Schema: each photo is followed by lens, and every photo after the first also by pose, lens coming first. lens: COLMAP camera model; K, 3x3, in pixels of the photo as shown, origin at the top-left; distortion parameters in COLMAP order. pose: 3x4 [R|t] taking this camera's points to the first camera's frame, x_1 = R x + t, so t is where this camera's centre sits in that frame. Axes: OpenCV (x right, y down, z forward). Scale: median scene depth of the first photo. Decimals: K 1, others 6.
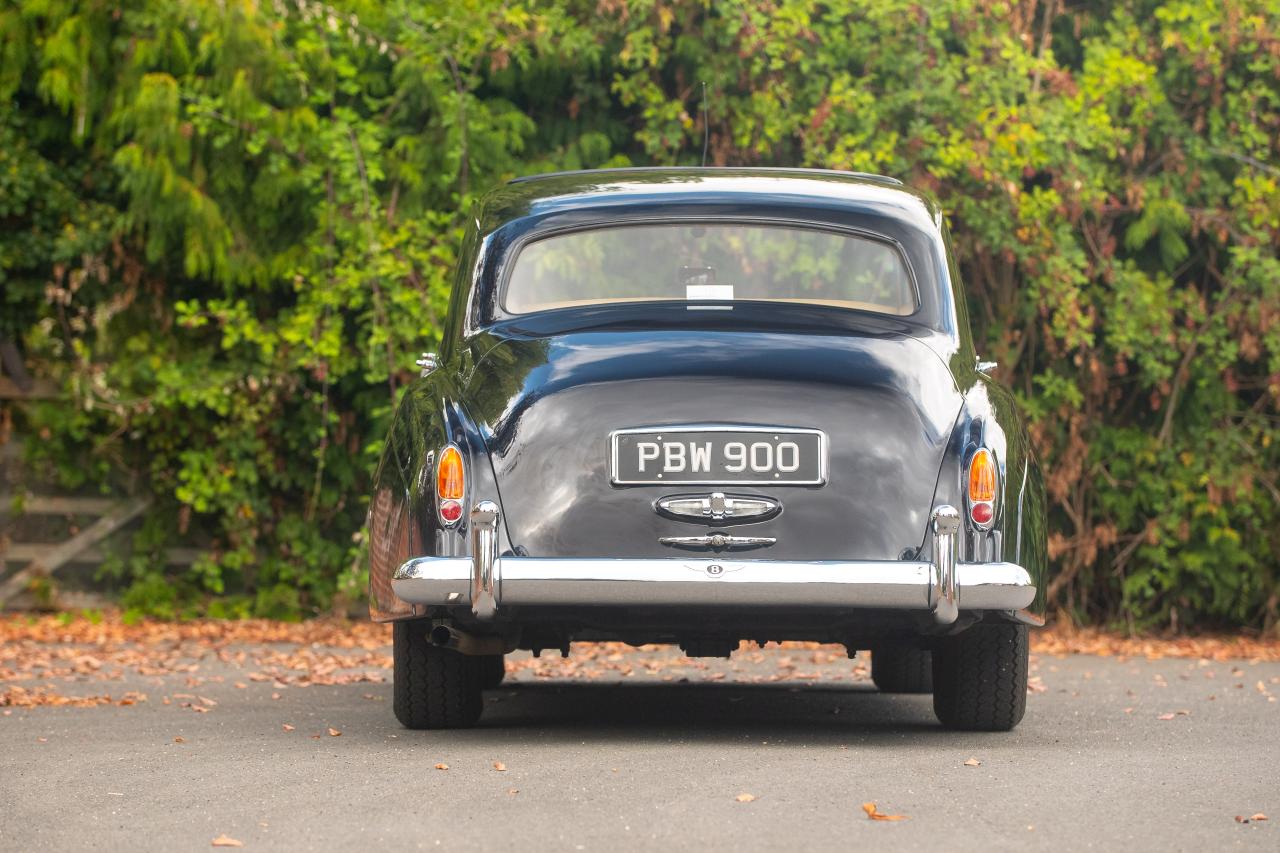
lens RADIAL K [[5349.9, 0, 626.1], [0, 5349.9, 426.3], [0, 0, 1]] dist [0.815079, 5.733250]
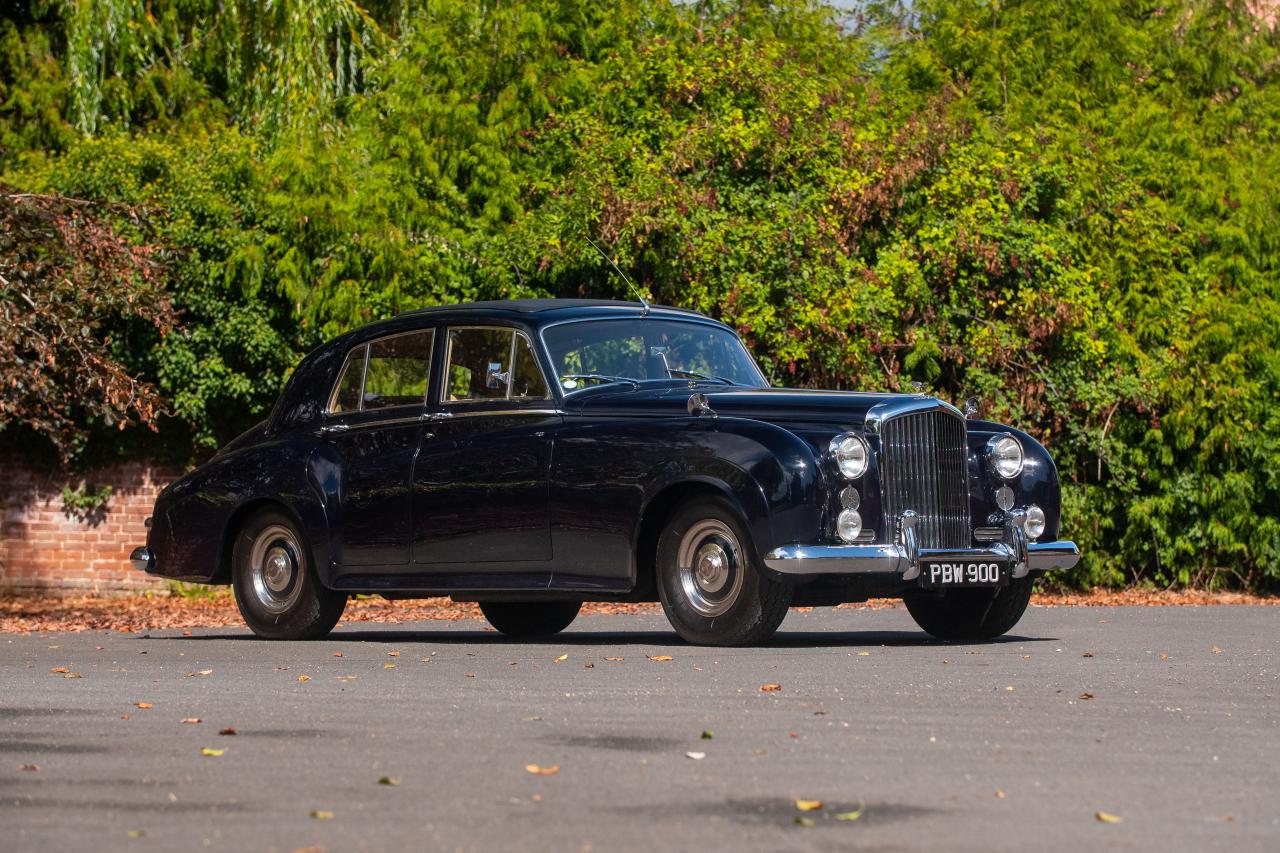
lens RADIAL K [[4463.6, 0, 640.0], [0, 4463.6, 426.5], [0, 0, 1]] dist [0.553925, 1.271343]
pose [[0.997448, -0.021572, 0.068060, -0.090369], [0.022482, 0.999668, -0.012625, 0.001878], [-0.067765, 0.014123, 0.997601, -0.425686]]
